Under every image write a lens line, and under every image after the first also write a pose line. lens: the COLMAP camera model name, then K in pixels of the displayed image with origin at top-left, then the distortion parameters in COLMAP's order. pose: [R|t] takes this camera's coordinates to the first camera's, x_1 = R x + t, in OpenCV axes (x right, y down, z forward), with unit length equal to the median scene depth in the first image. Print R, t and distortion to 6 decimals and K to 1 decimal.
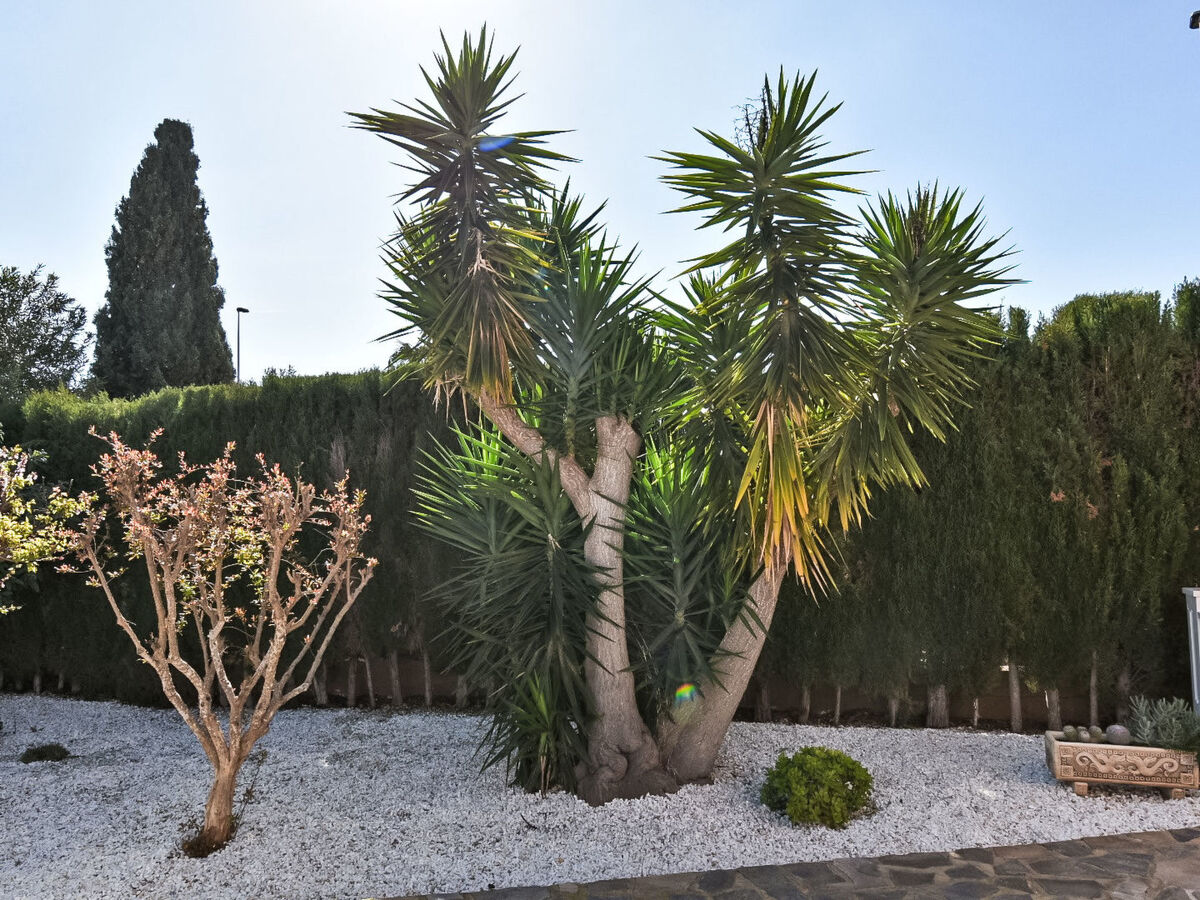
lens RADIAL K [[850.5, 0, 597.8], [0, 850.5, 436.0], [0, 0, 1]] dist [0.005738, -0.000283]
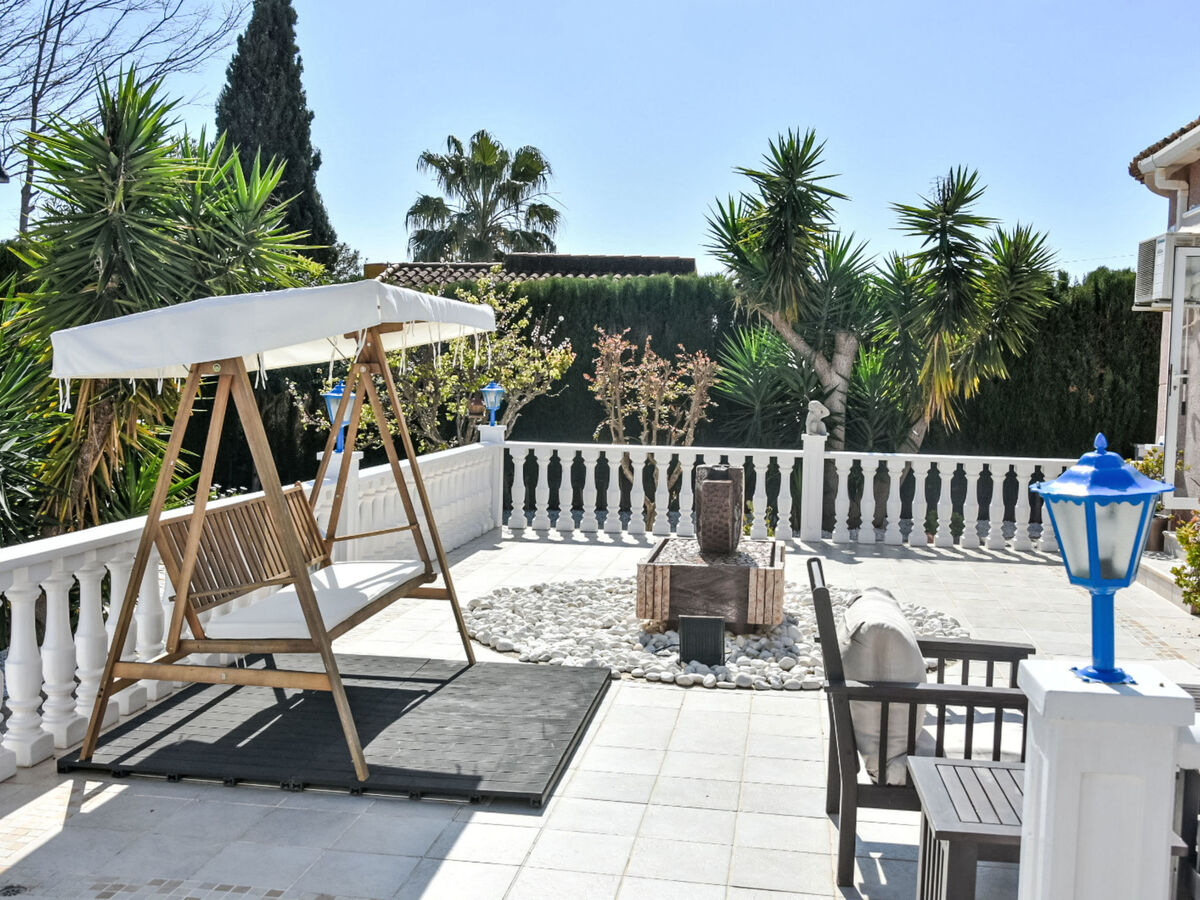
lens RADIAL K [[1254.1, 0, 600.0], [0, 1254.1, 450.0], [0, 0, 1]] dist [-0.022568, -0.012010]
pose [[0.993320, 0.044945, 0.106283, -0.778108], [-0.057854, 0.990881, 0.121687, -0.068612], [-0.099845, -0.127023, 0.986862, -1.632167]]
